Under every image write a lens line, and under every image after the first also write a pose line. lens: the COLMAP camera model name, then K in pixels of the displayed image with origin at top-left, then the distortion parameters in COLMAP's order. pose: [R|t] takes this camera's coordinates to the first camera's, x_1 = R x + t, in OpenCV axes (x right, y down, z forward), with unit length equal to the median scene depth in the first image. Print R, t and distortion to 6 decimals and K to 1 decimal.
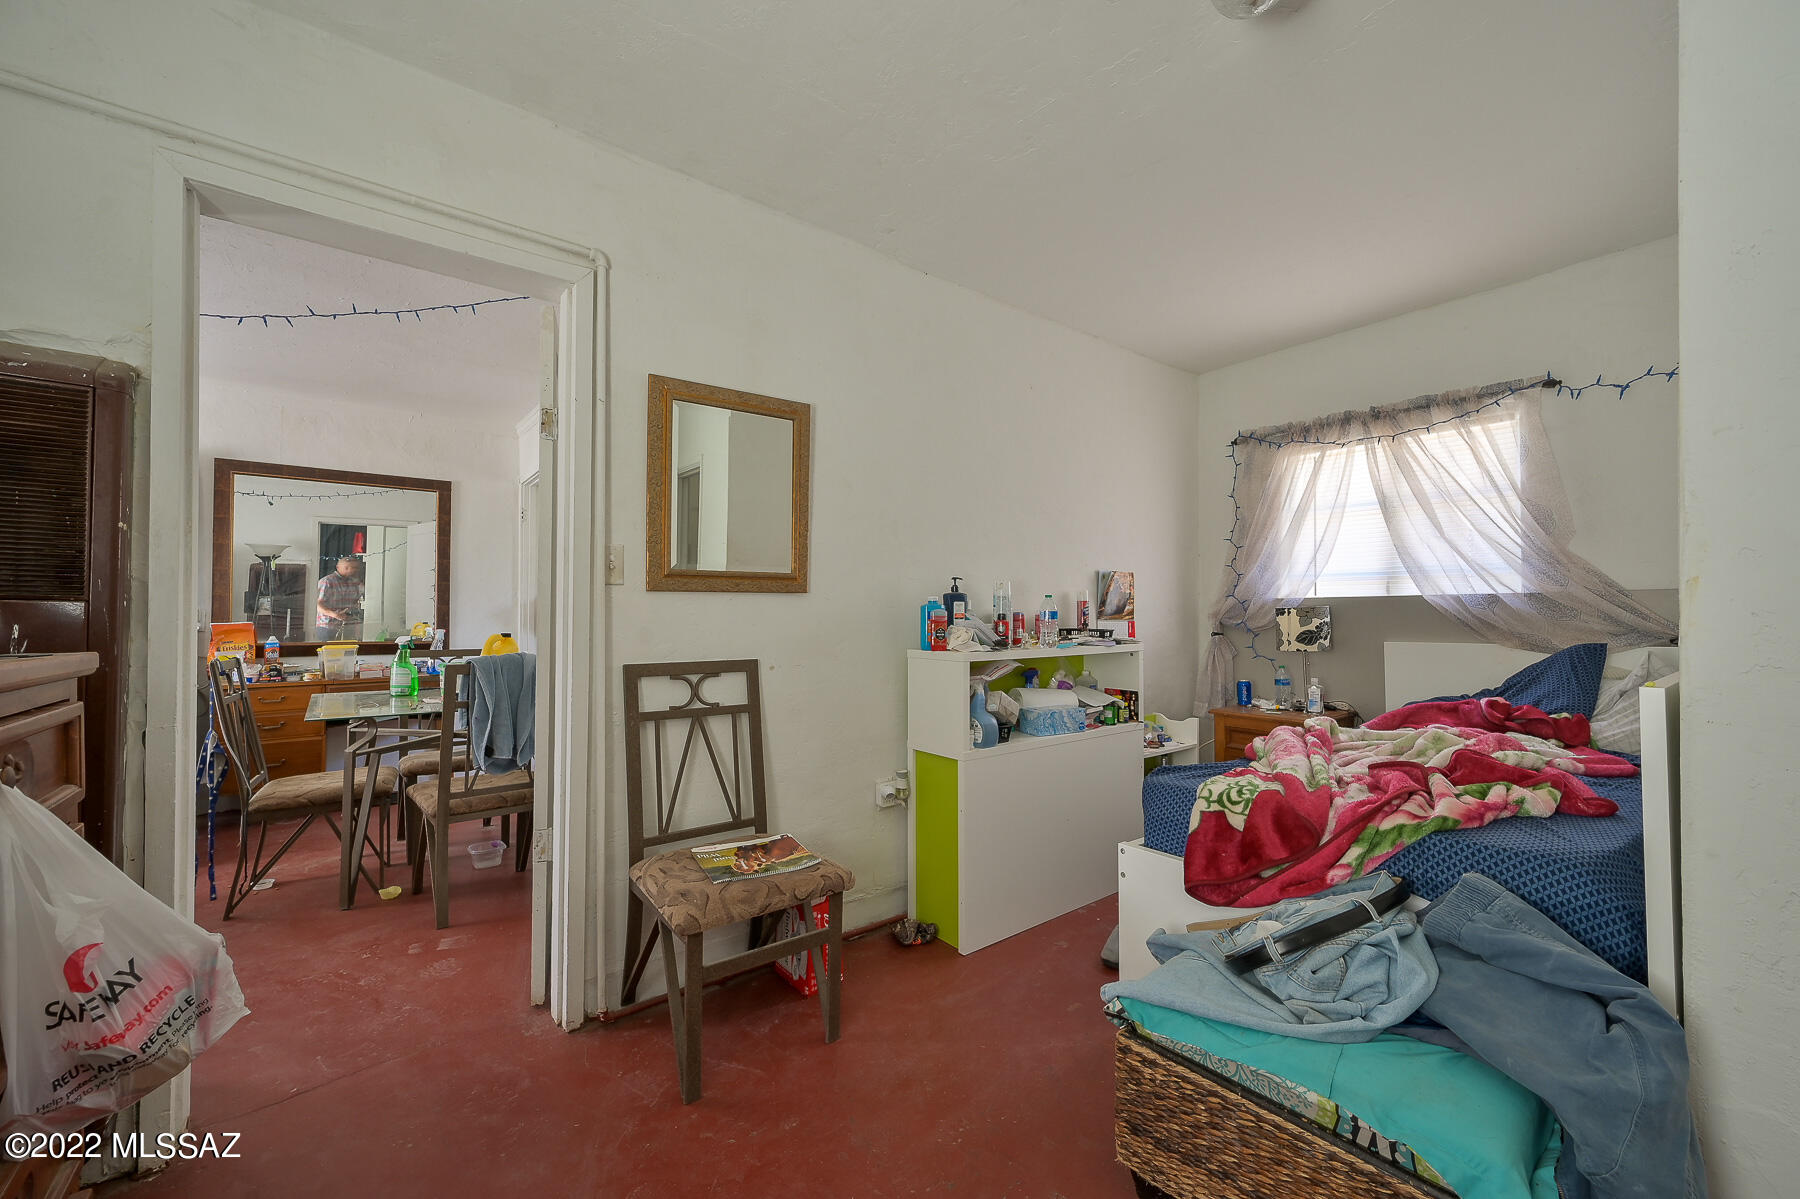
lens RADIAL K [[712.9, 0, 901.1], [0, 712.9, 602.1], [0, 0, 1]] dist [-0.001487, 0.000658]
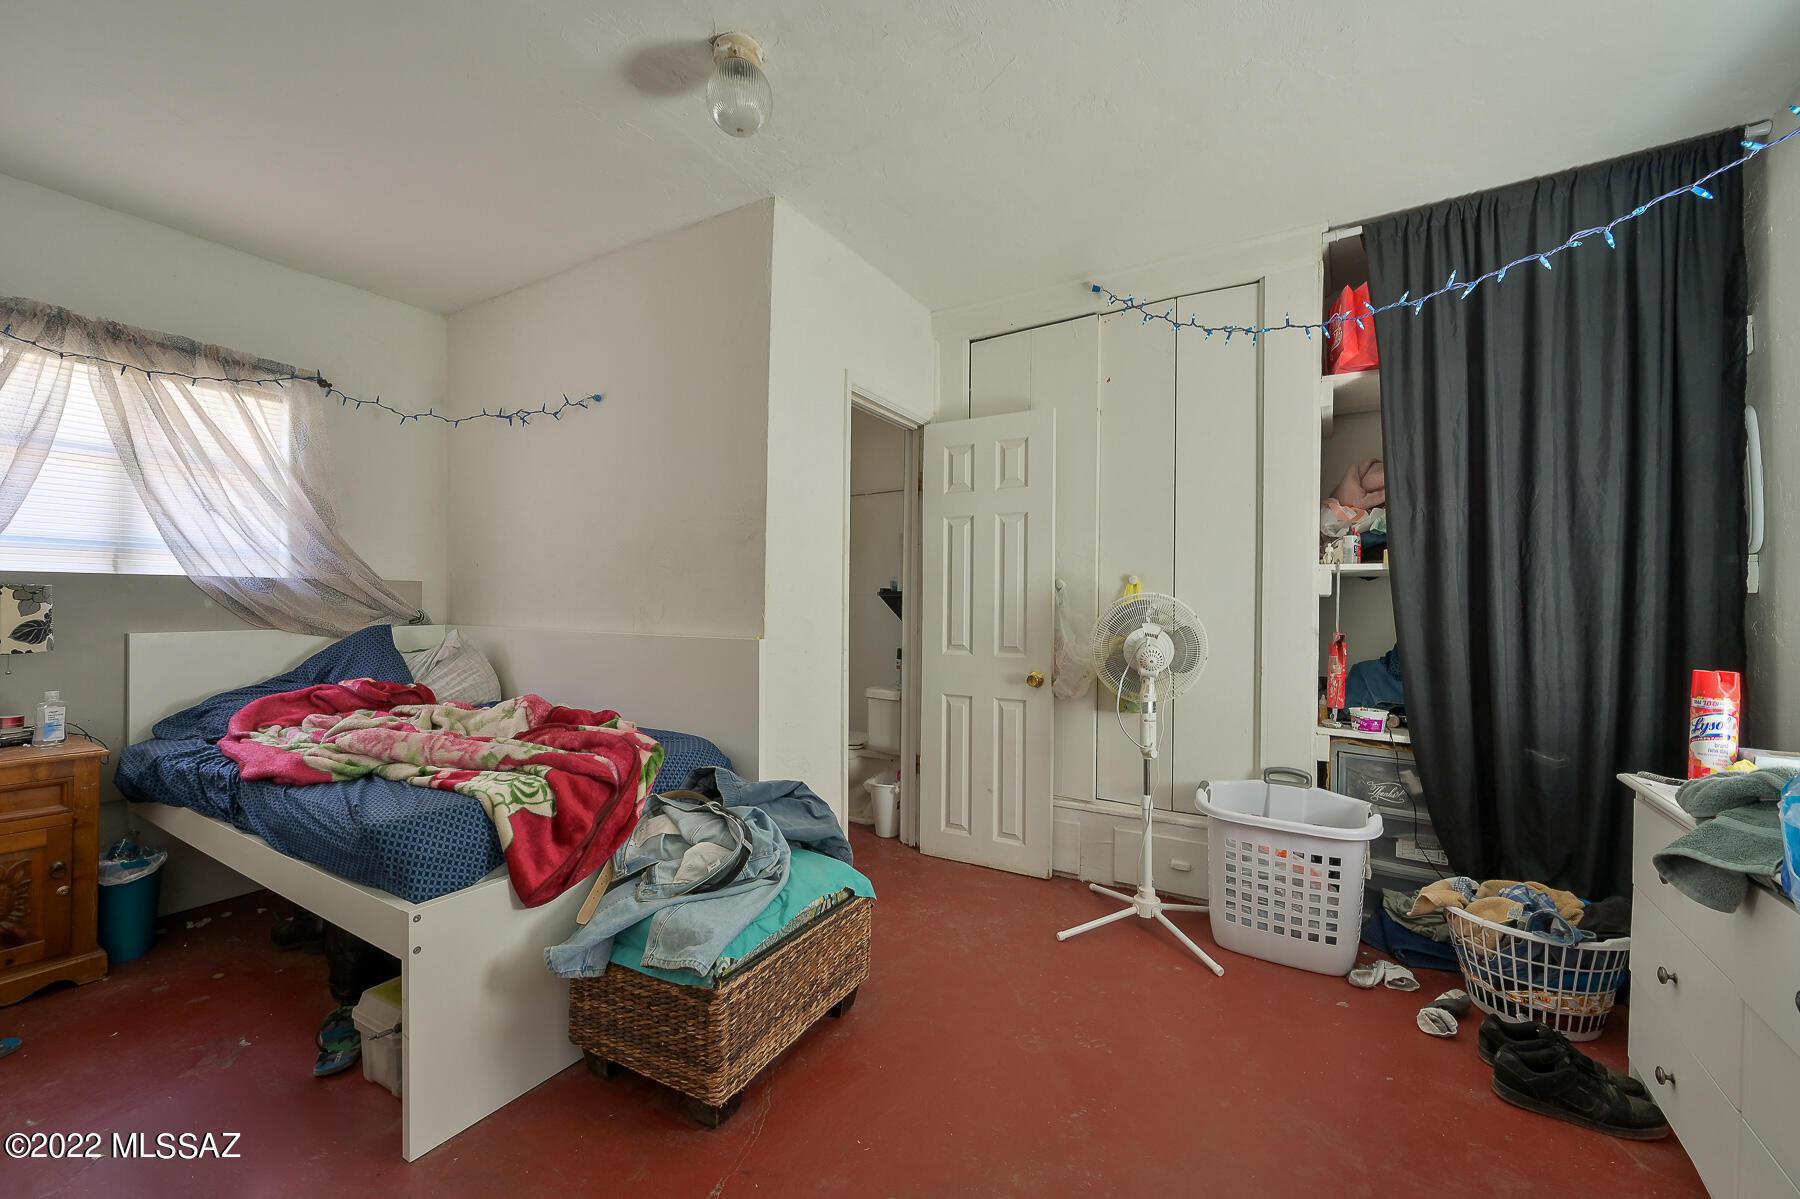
lens RADIAL K [[712.9, 0, 901.1], [0, 712.9, 602.1], [0, 0, 1]] dist [-0.001487, 0.000658]
pose [[-0.363033, -0.000145, 0.931776, -0.377874], [-0.023579, 0.999681, -0.009031, 0.010132], [-0.931478, -0.025249, -0.362920, 0.543254]]
